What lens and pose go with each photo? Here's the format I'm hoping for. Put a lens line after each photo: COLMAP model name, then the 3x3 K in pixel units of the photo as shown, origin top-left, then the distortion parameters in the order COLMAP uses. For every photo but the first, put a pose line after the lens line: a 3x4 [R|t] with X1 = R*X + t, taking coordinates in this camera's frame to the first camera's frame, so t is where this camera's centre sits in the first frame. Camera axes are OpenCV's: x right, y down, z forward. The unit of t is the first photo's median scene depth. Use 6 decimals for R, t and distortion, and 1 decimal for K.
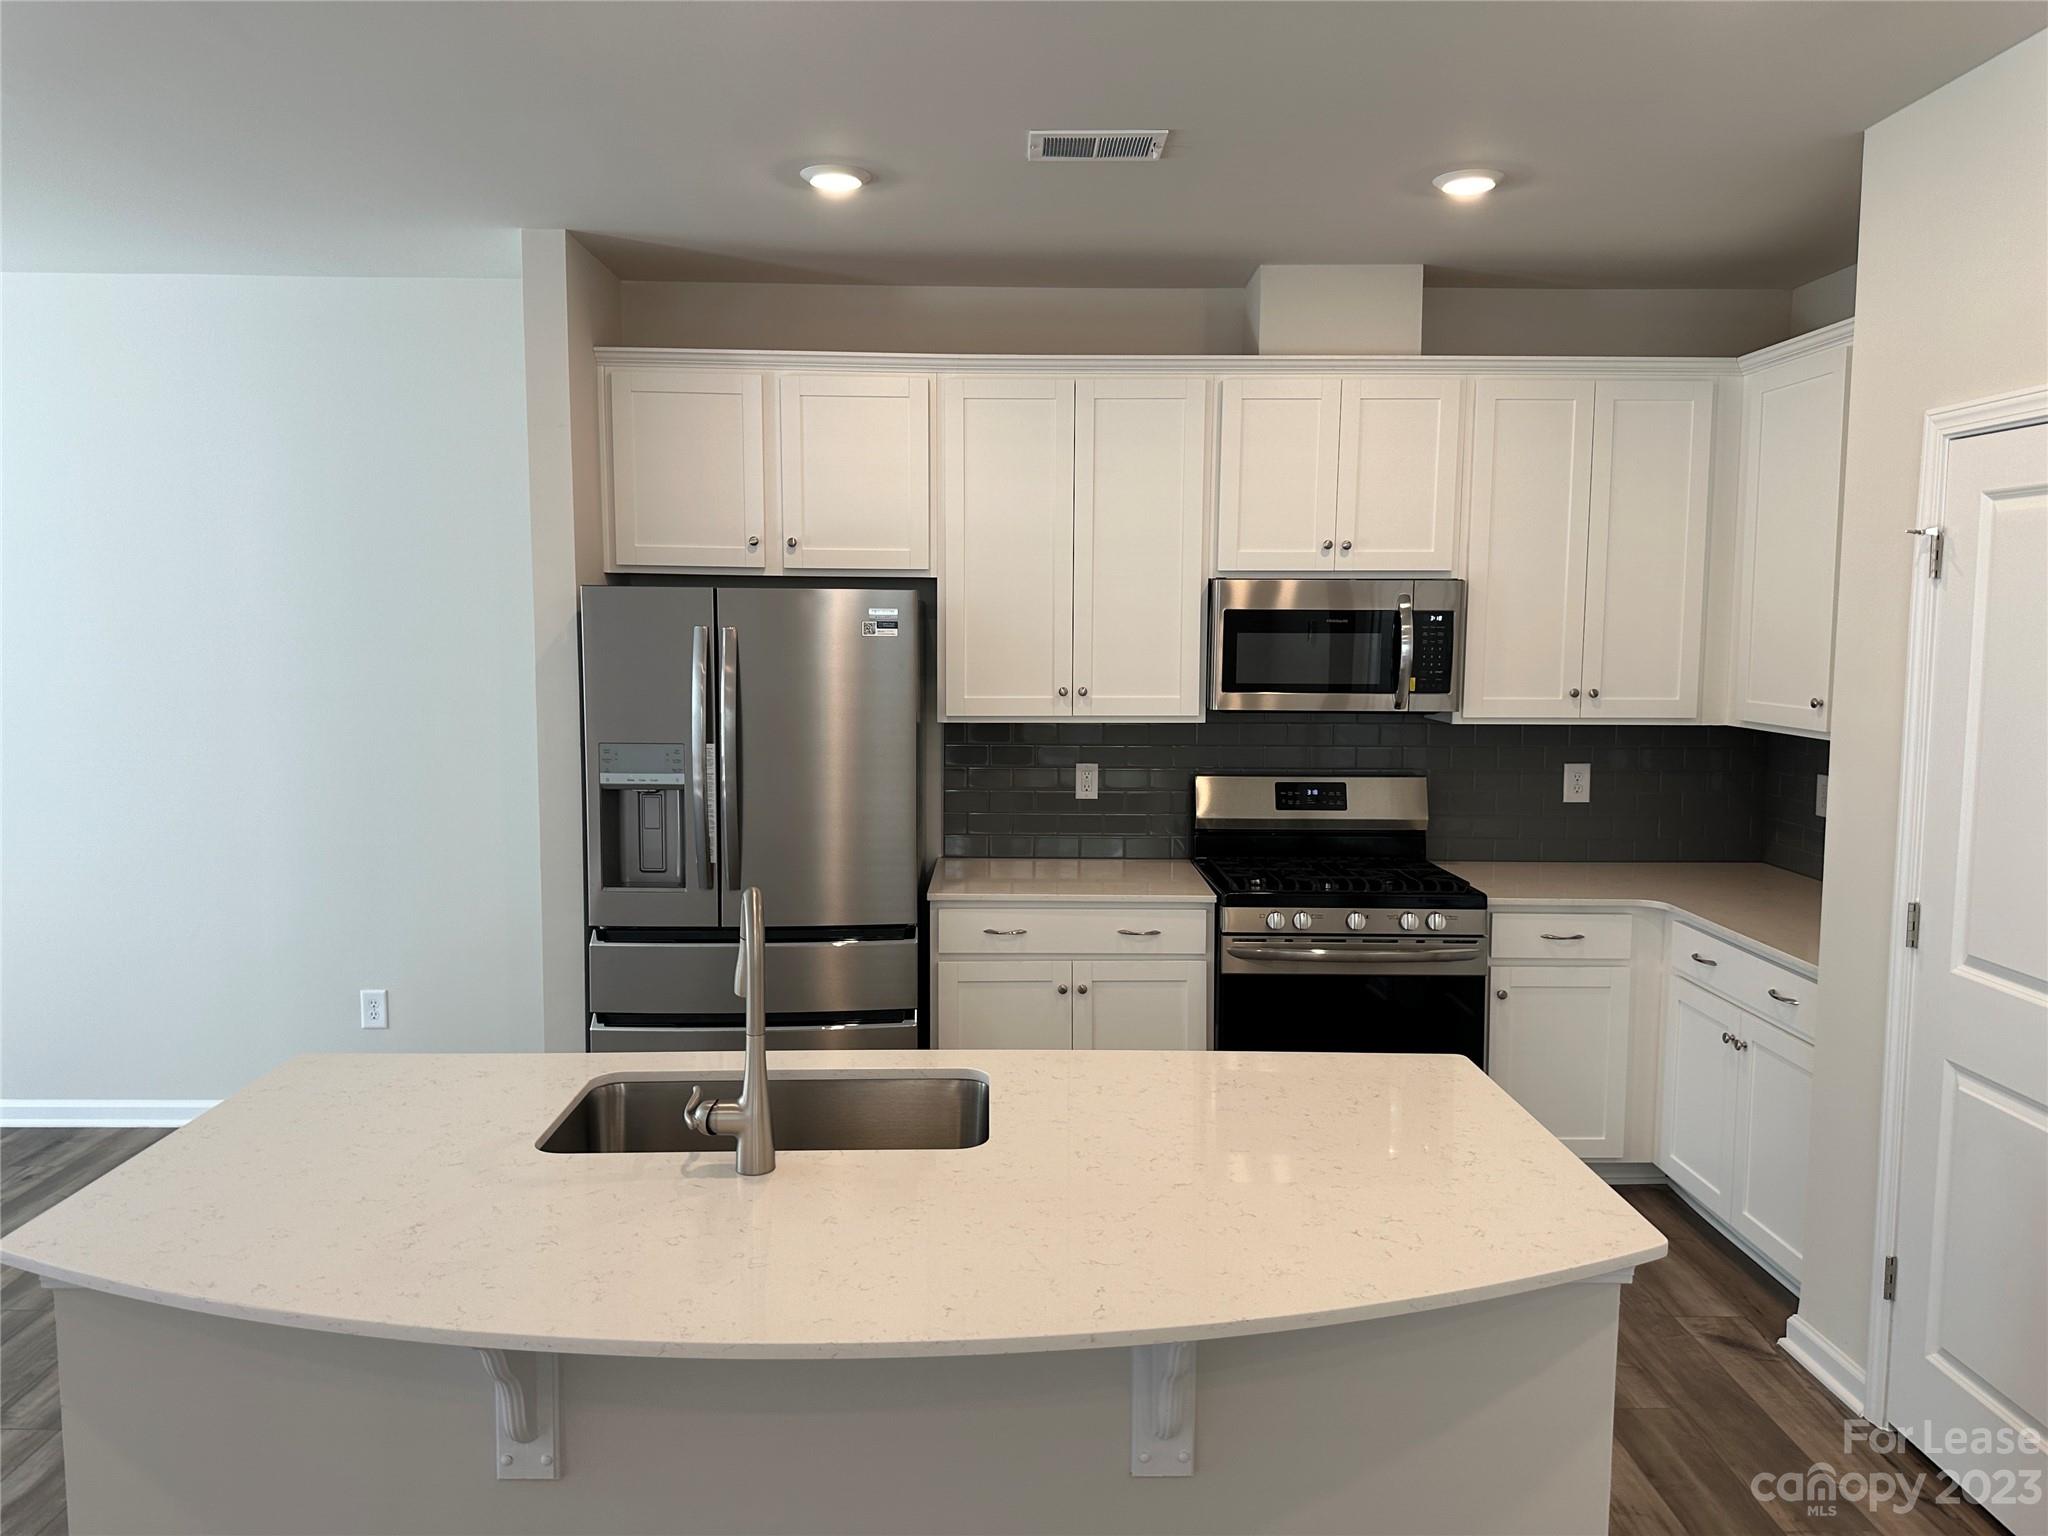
lens RADIAL K [[1431.1, 0, 1020.9], [0, 1431.1, 746.7], [0, 0, 1]] dist [0.058698, -0.070131]
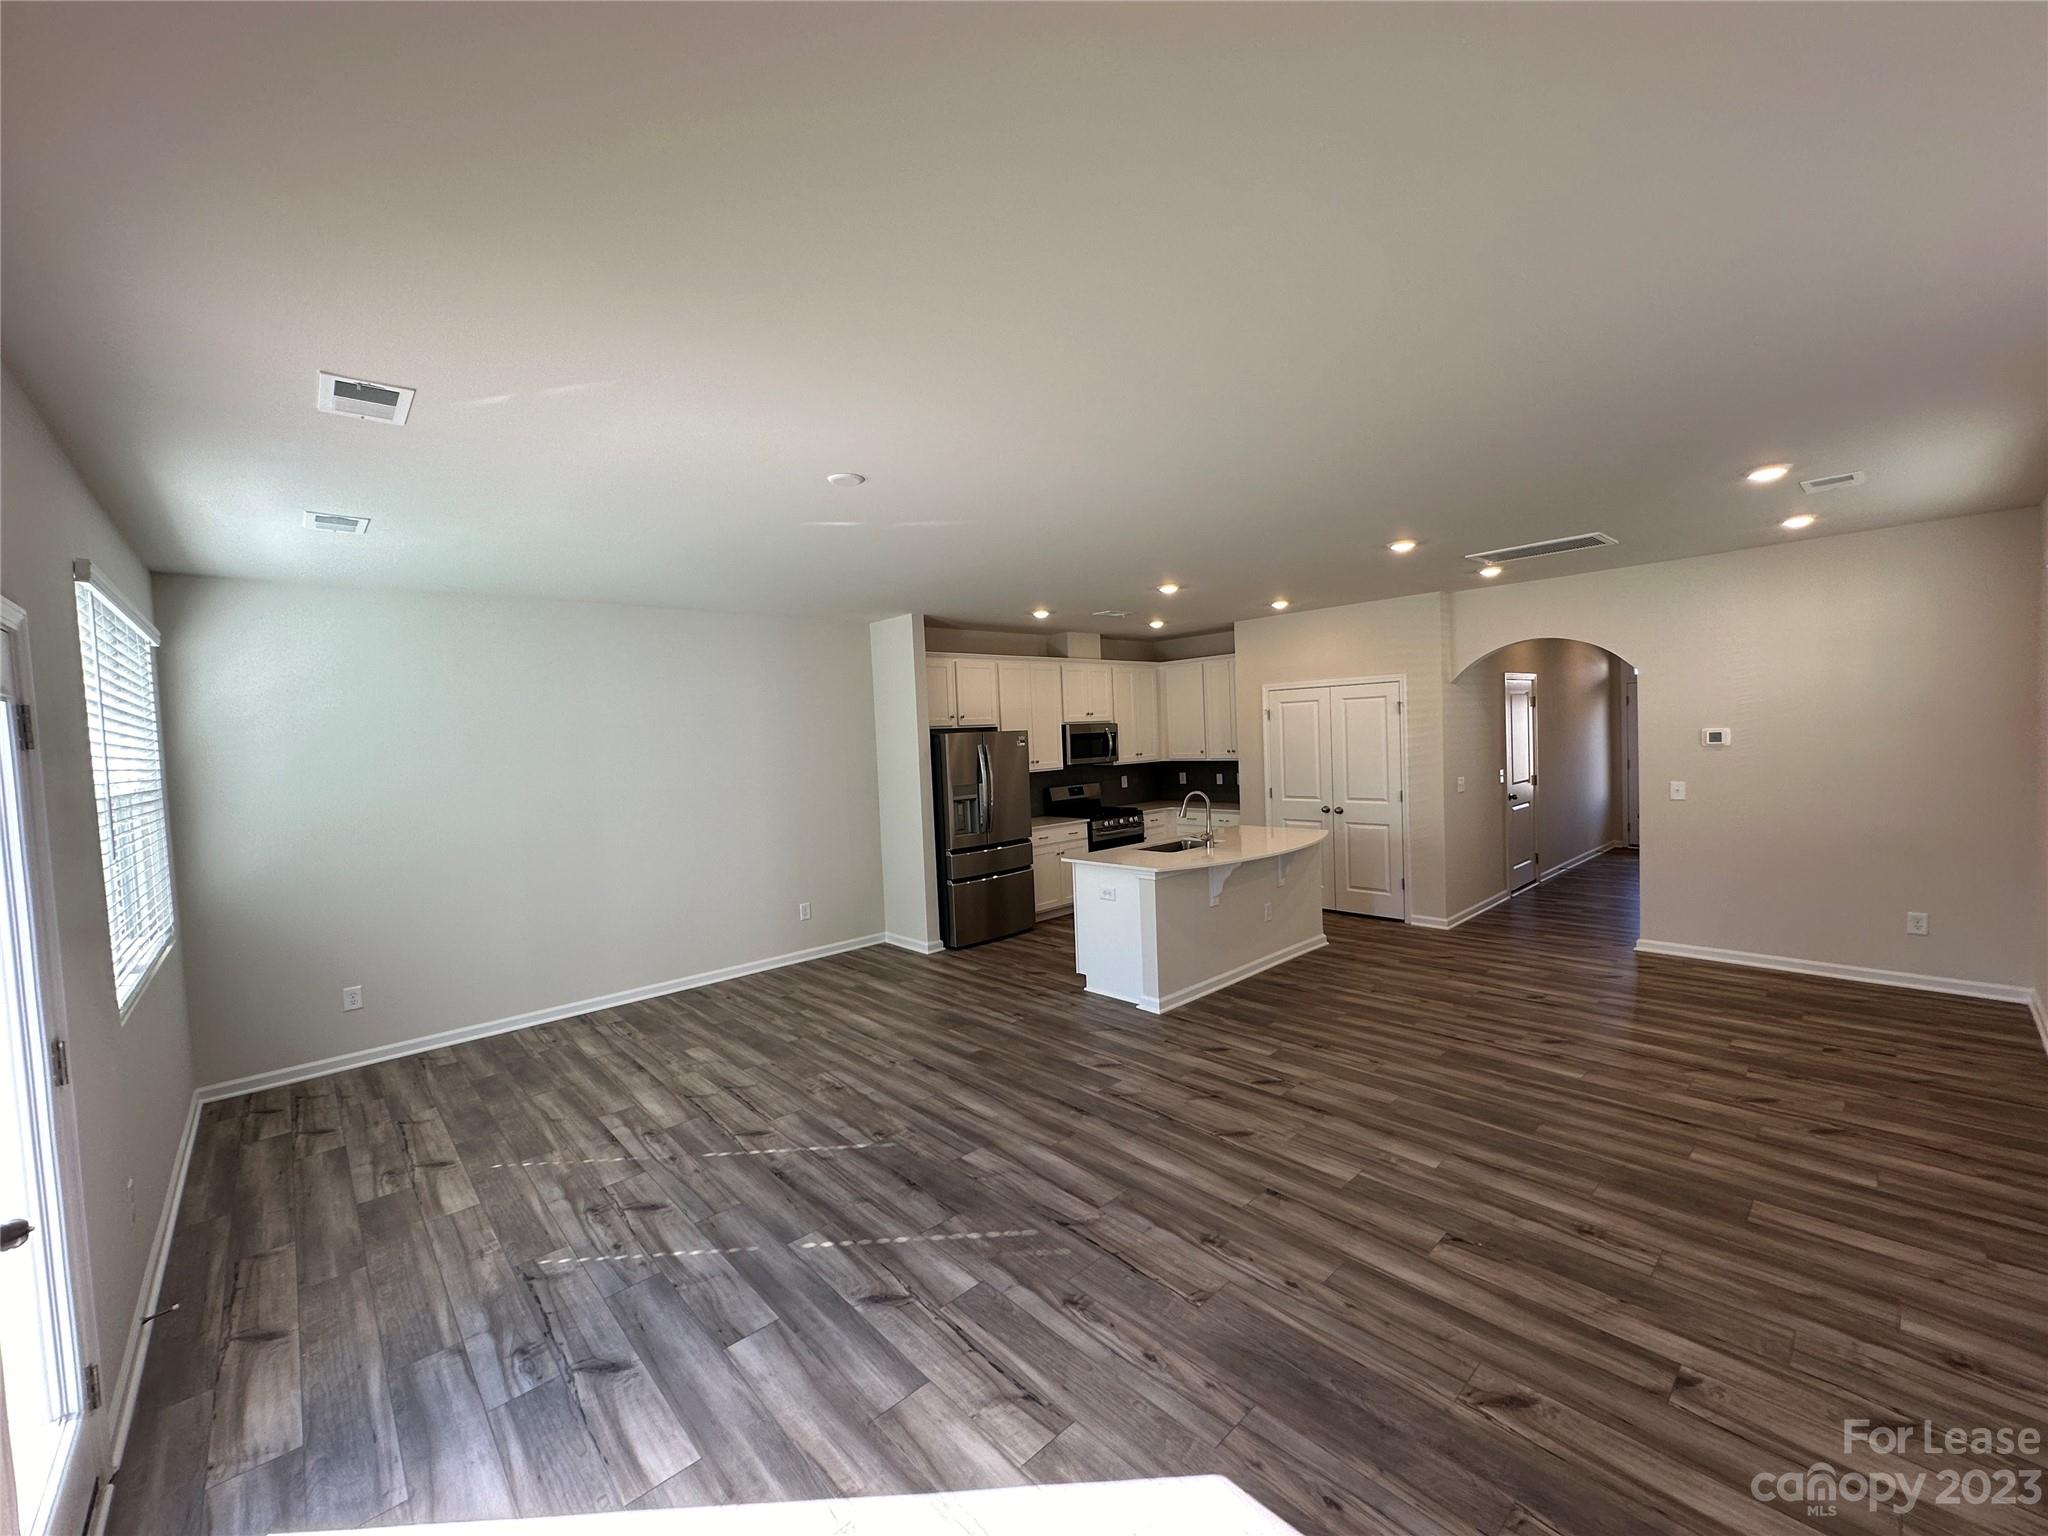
lens RADIAL K [[816.2, 0, 1028.8], [0, 816.2, 756.7], [0, 0, 1]] dist [-0.000834, 0.000319]
pose [[0.743994, -0.054075, 0.665994, -1.189322], [0.103946, 0.993952, -0.035416, 0.012457], [-0.660051, 0.095577, 0.745116, -0.328521]]
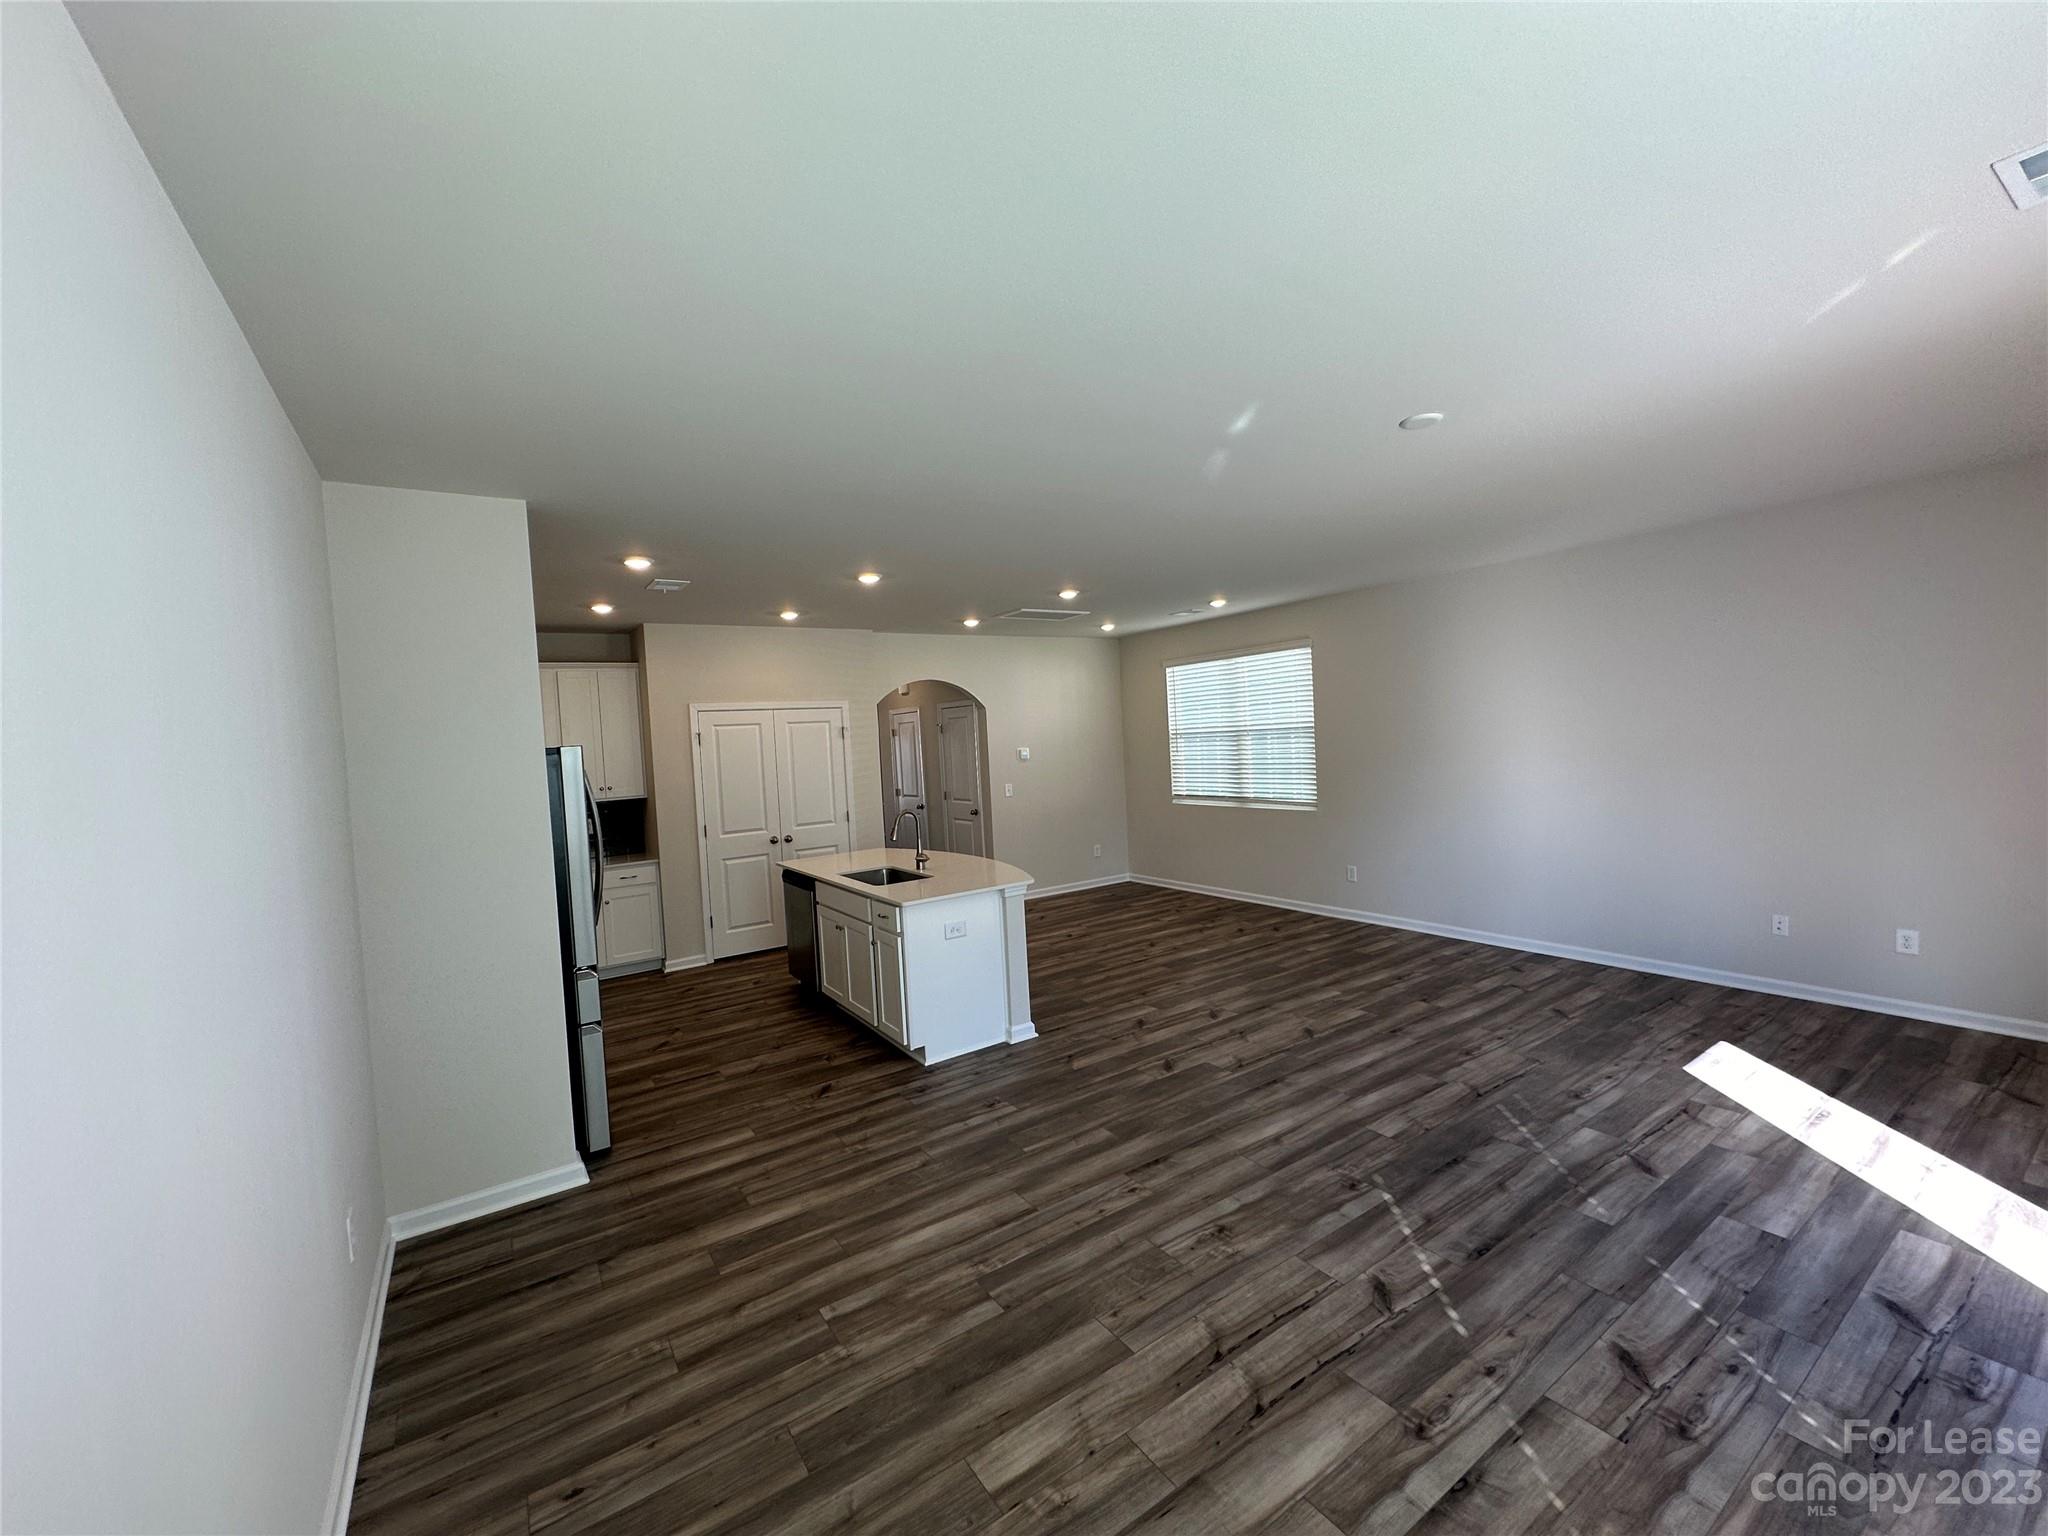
lens RADIAL K [[816.2, 0, 1014.9], [0, 816.2, 761.5], [0, 0, 1]] dist [-0.000834, 0.000319]
pose [[-0.537211, -0.001593, 0.843446, -1.196273], [0.125294, 0.988752, 0.081671, -0.098742], [-0.834090, 0.149554, -0.530969, 0.995694]]
